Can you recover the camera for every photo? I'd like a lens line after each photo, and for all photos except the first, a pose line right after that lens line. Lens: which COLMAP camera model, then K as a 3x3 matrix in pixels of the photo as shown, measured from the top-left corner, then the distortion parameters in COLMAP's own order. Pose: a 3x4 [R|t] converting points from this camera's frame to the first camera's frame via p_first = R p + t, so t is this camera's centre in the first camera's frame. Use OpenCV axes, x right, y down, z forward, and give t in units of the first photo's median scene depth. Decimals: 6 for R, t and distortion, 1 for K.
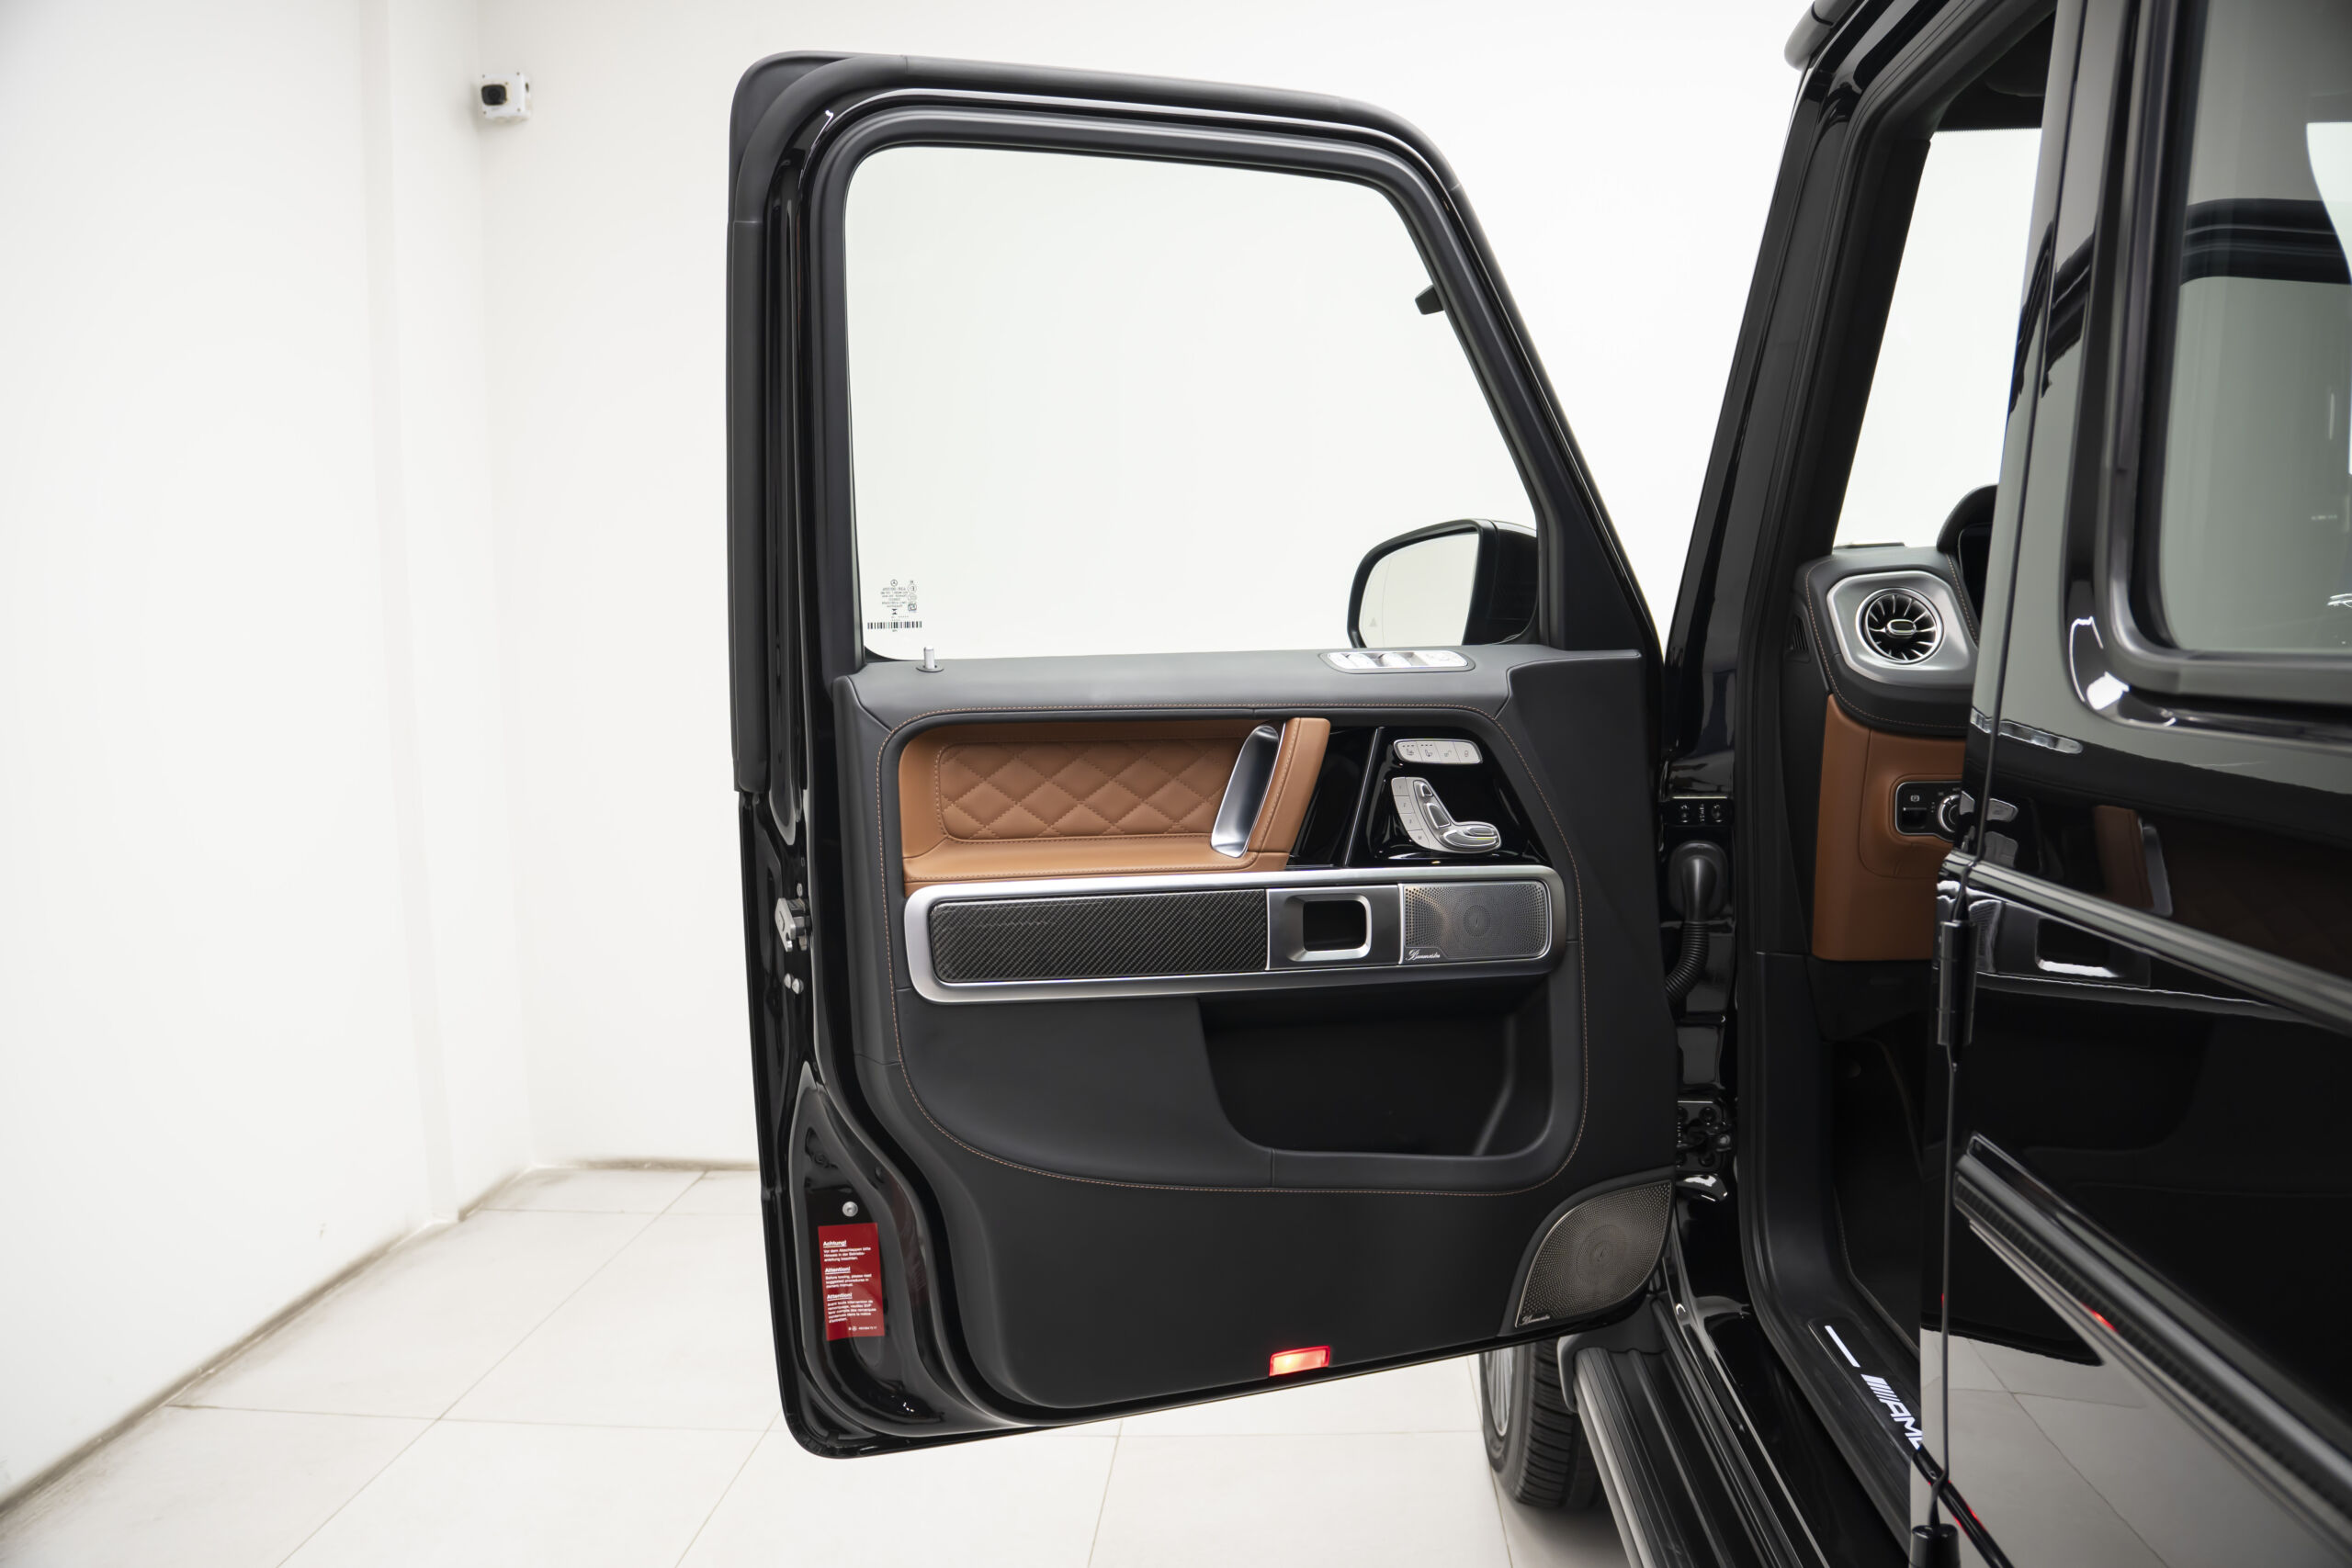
lens RADIAL K [[1878.7, 0, 1176.0], [0, 1878.7, 784.0], [0, 0, 1]] dist [-0.207206, 0.119118]
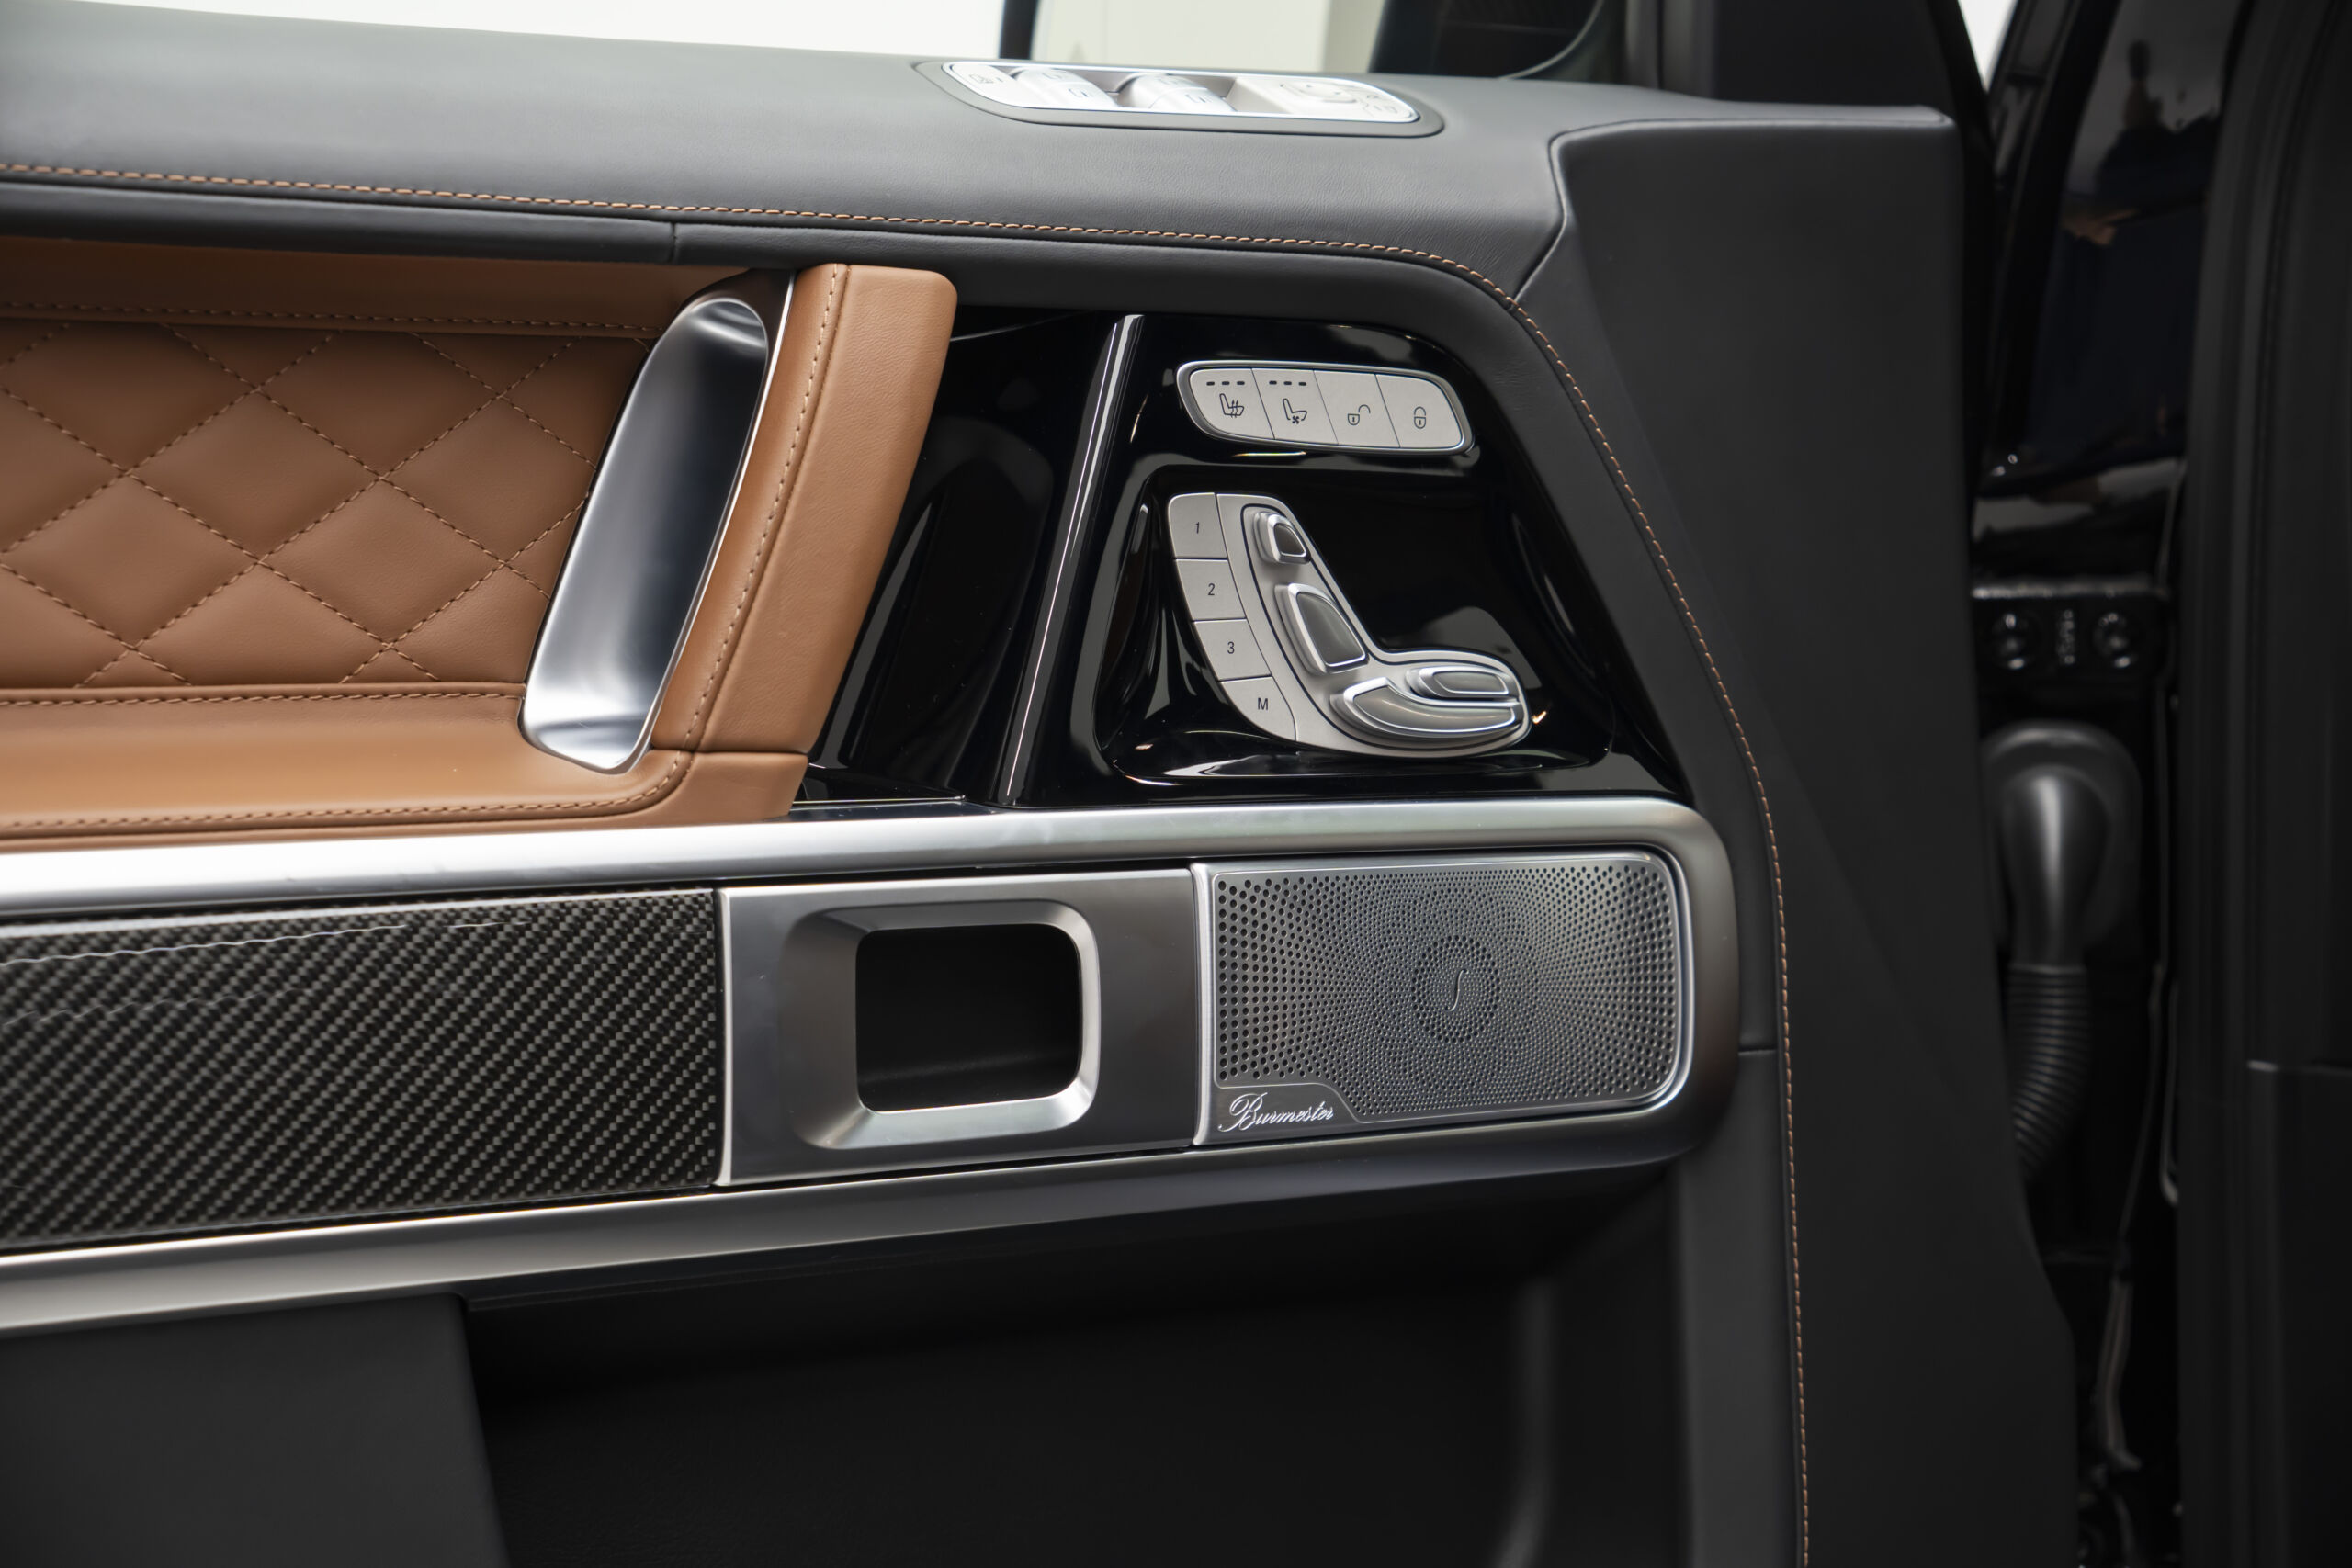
lens RADIAL K [[3257.8, 0, 1176.0], [0, 3257.8, 784.0], [0, 0, 1]] dist [0.021652, 0.016692]
pose [[0.986668, 0.000477, 0.162743, 0.035174], [-0.008309, 0.998839, 0.047448, 0.017469], [-0.162531, -0.048168, 0.985527, 0.507316]]
